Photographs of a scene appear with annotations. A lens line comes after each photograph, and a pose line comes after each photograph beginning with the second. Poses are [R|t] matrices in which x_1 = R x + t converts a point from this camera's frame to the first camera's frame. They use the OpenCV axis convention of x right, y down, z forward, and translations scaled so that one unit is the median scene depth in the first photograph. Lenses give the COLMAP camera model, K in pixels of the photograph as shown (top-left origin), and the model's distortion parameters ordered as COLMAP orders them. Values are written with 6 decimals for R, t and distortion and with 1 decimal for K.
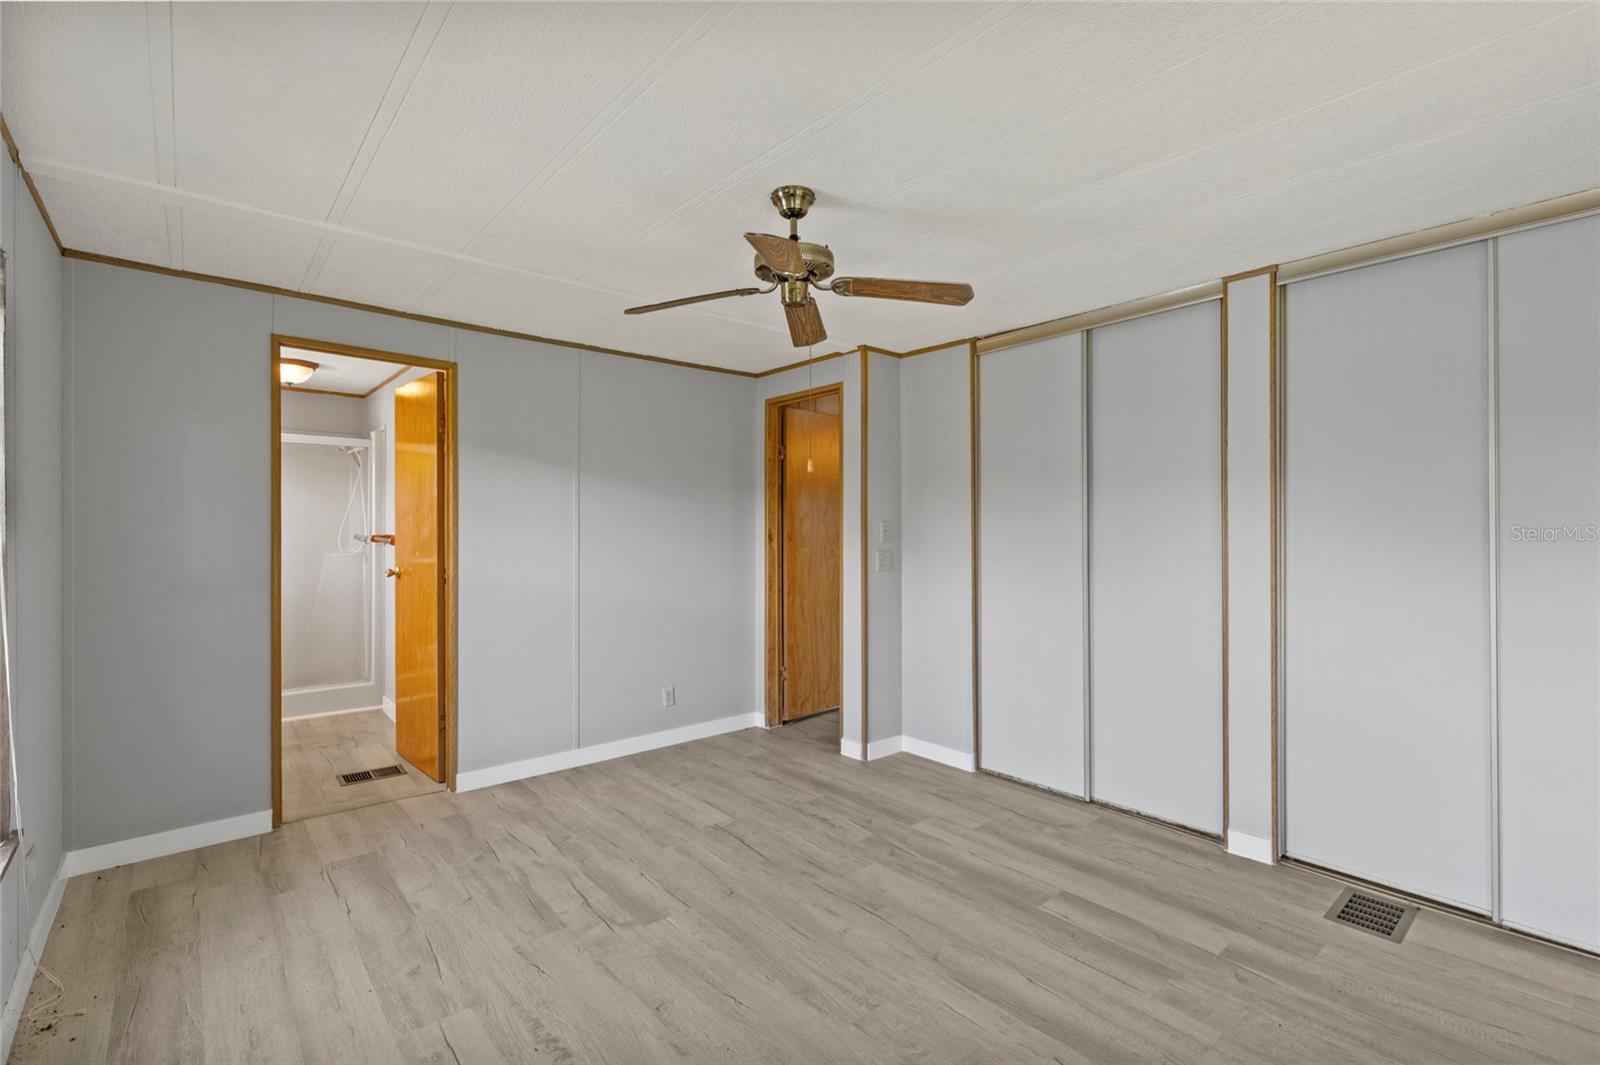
lens RADIAL K [[720.2, 0, 807.9], [0, 720.2, 519.5], [0, 0, 1]] dist [0.006017, -0.000792]
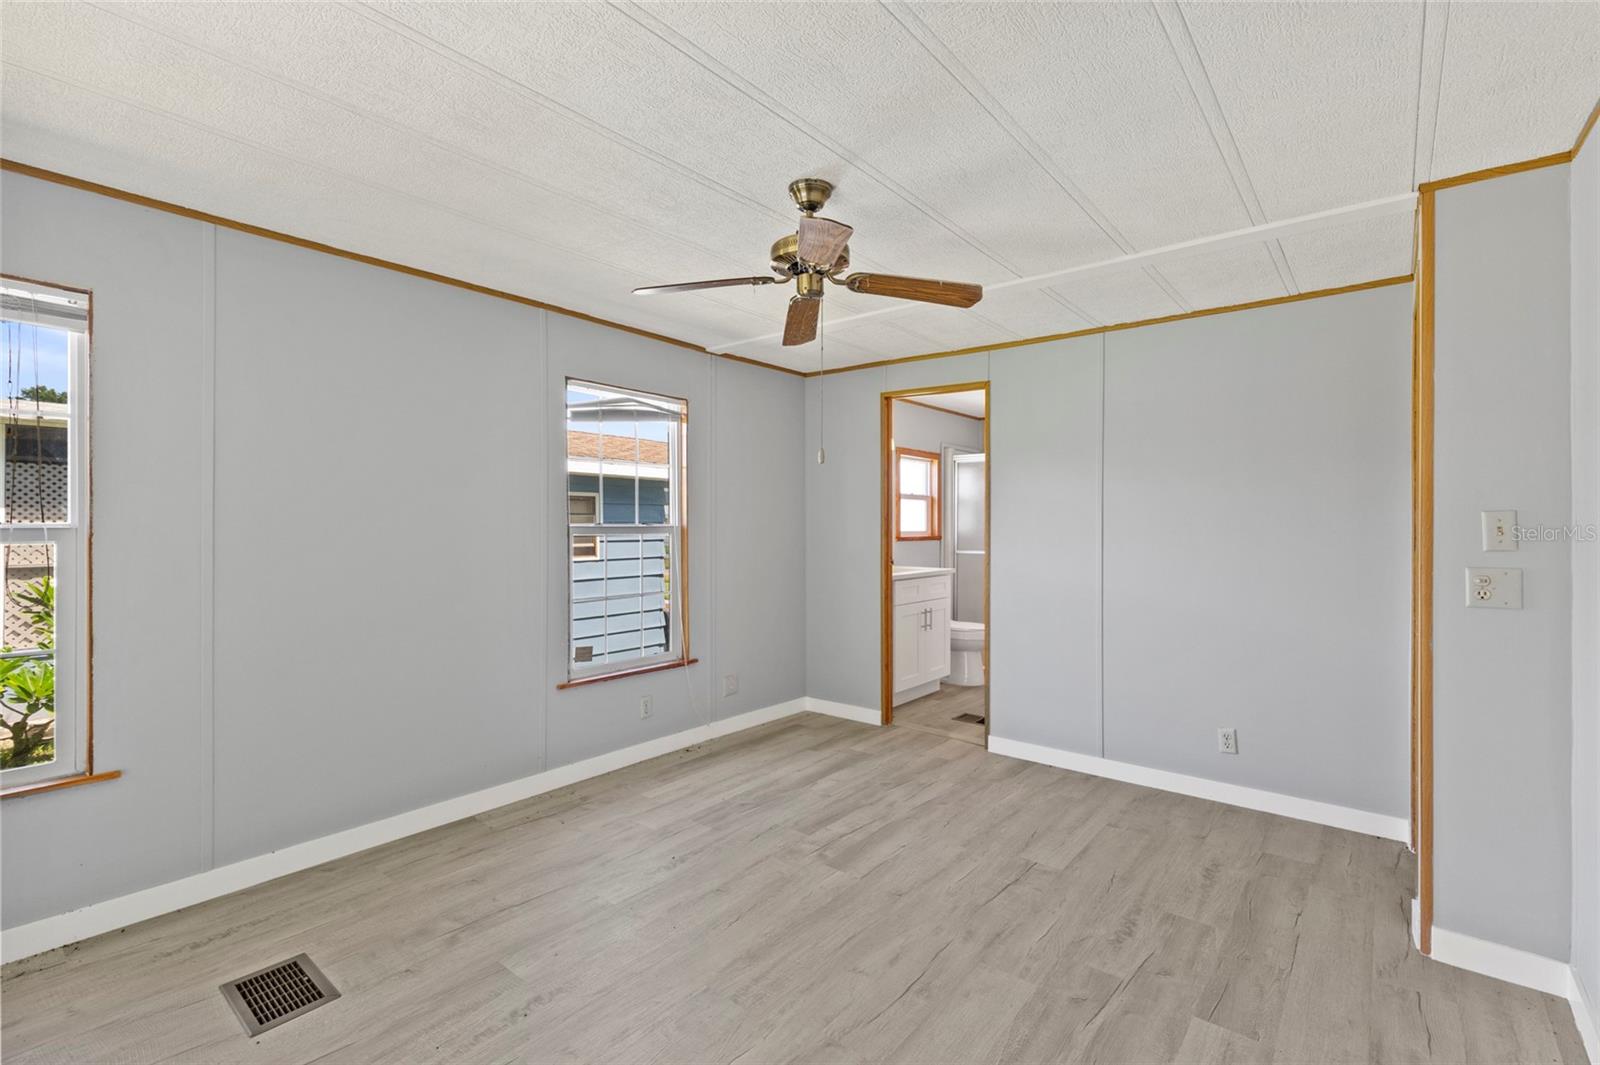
lens RADIAL K [[720.2, 0, 807.9], [0, 720.2, 519.5], [0, 0, 1]] dist [0.006017, -0.000792]
pose [[0.170604, -0.007130, -0.985314, 0.712689], [0.008993, 0.999943, -0.005678, 0.011537], [0.985299, -0.007892, 0.170658, 0.606813]]
